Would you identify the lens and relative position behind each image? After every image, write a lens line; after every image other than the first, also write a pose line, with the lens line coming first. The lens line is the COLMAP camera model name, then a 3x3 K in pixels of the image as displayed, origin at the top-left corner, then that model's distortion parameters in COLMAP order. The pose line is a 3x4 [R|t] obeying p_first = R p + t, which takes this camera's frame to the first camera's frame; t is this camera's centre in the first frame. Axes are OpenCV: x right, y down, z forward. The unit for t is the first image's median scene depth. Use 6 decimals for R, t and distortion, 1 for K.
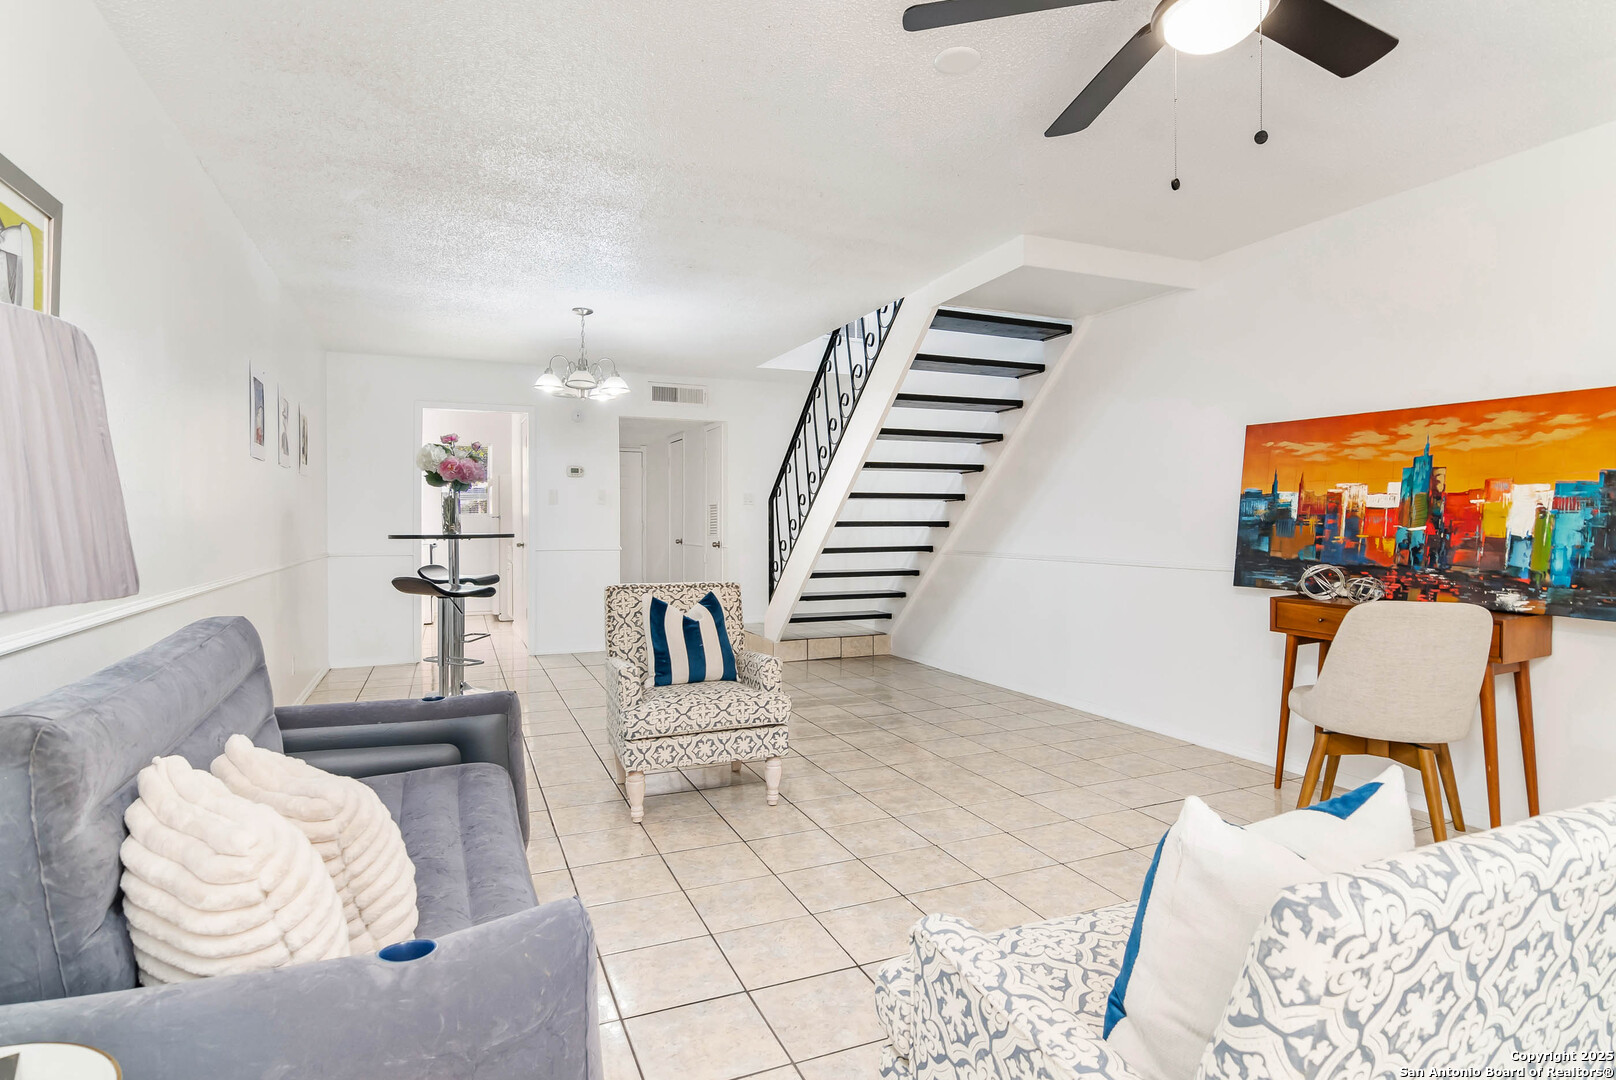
lens RADIAL K [[842.5, 0, 807.3], [0, 842.5, 529.6], [0, 0, 1]] dist [-0.001562, -0.000988]
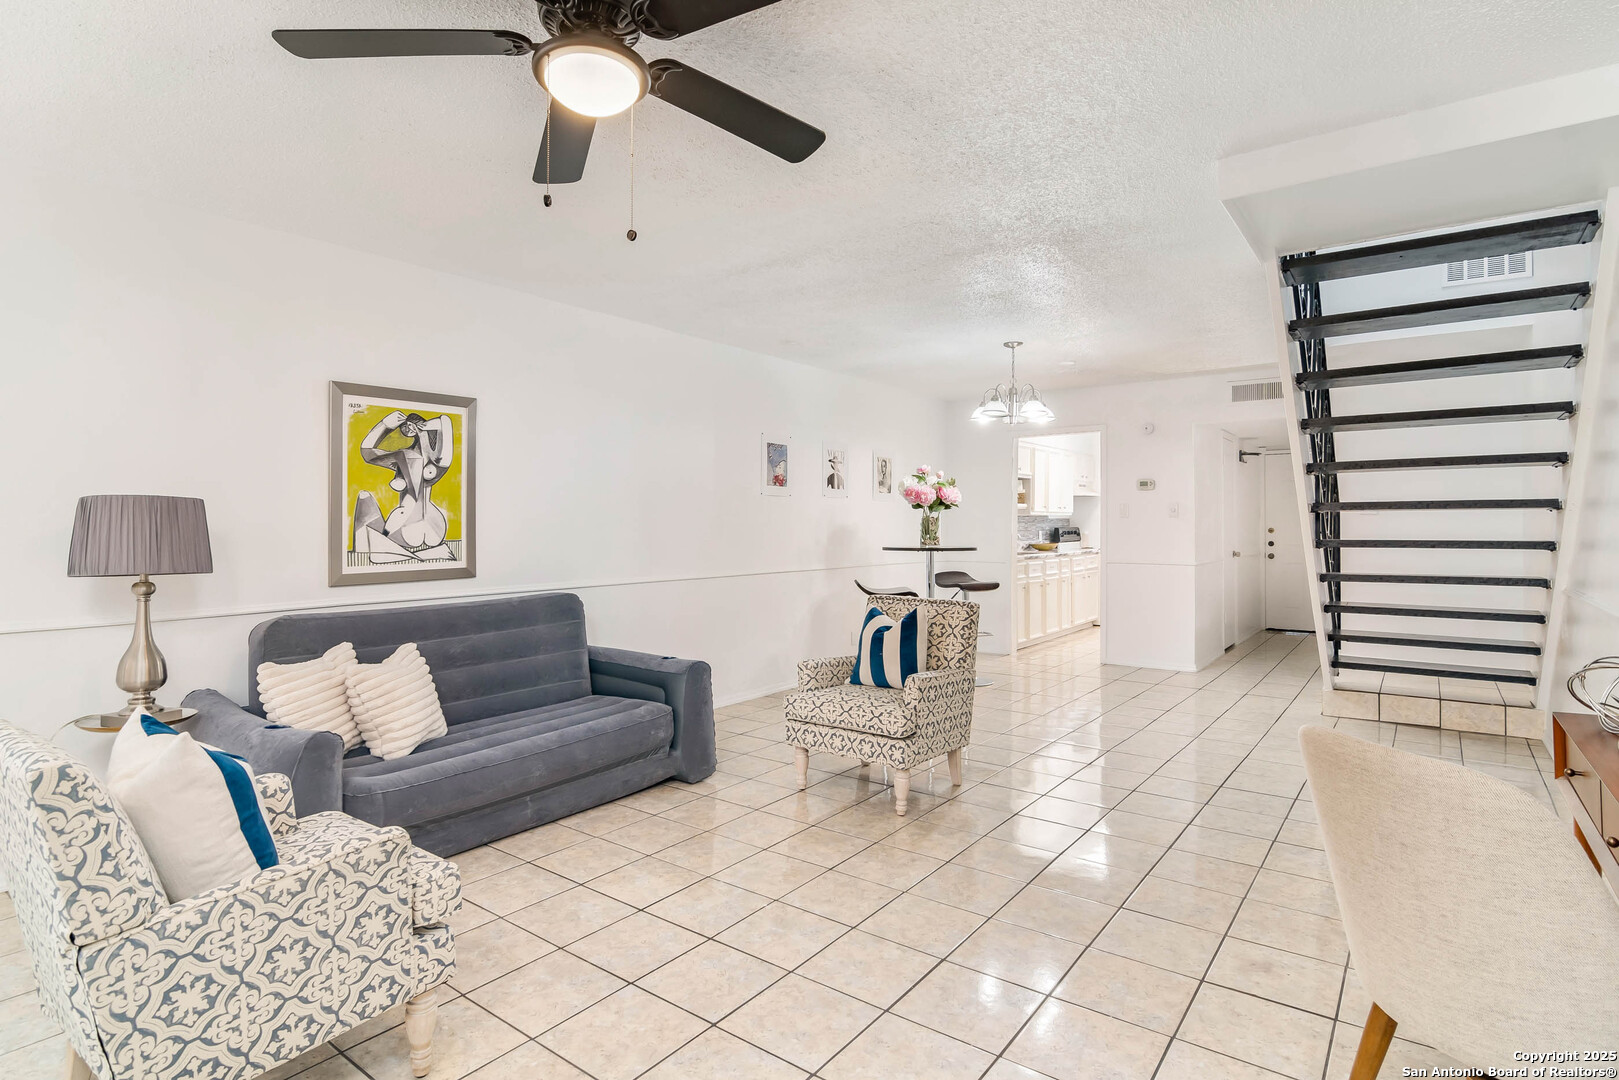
lens RADIAL K [[818.4, 0, 818.5], [0, 818.4, 516.0], [0, 0, 1]] dist [-0.002192, -0.000812]
pose [[0.506017, -0.009754, -0.862469, 0.789922], [-0.008444, 0.999832, -0.016261, -0.028580], [0.862482, 0.015511, 0.505849, 0.388243]]
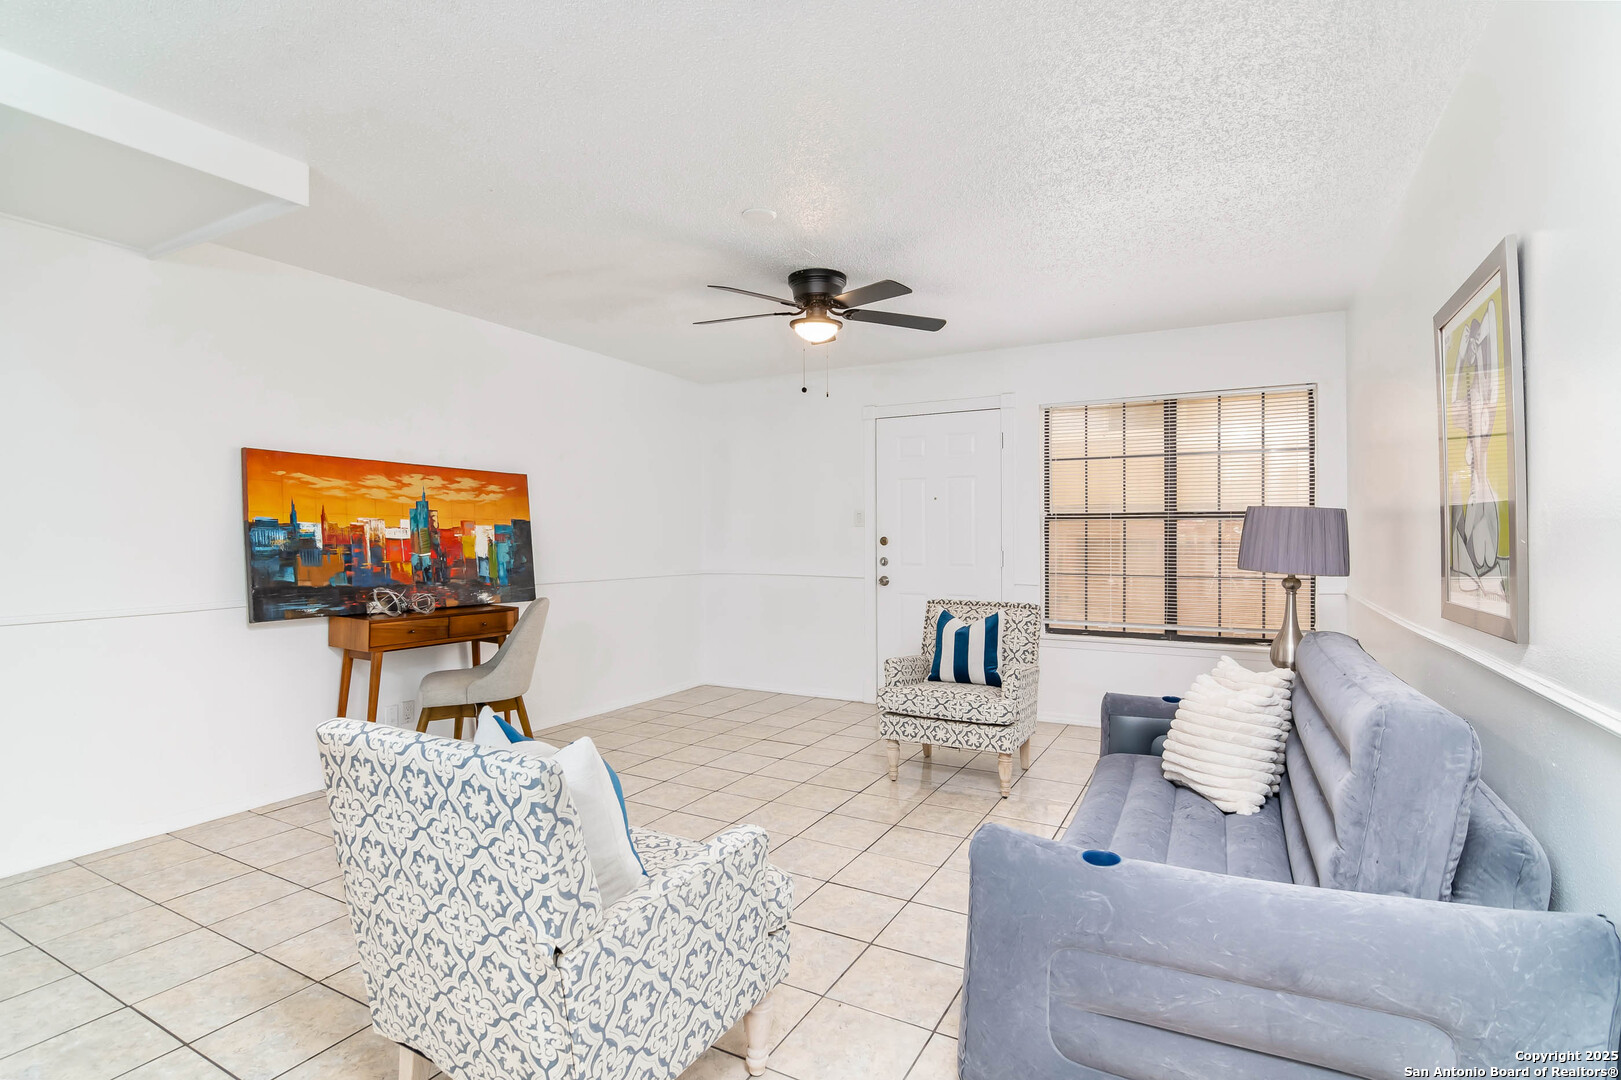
lens RADIAL K [[781.1, 0, 810.5], [0, 781.1, 540.0], [0, 0, 1]] dist [-0.003595, -0.001037]
pose [[-0.617709, -0.003109, 0.786401, -0.627056], [0.010260, 0.999875, 0.012012, -0.031799], [-0.786340, 0.015488, -0.617600, 1.233786]]
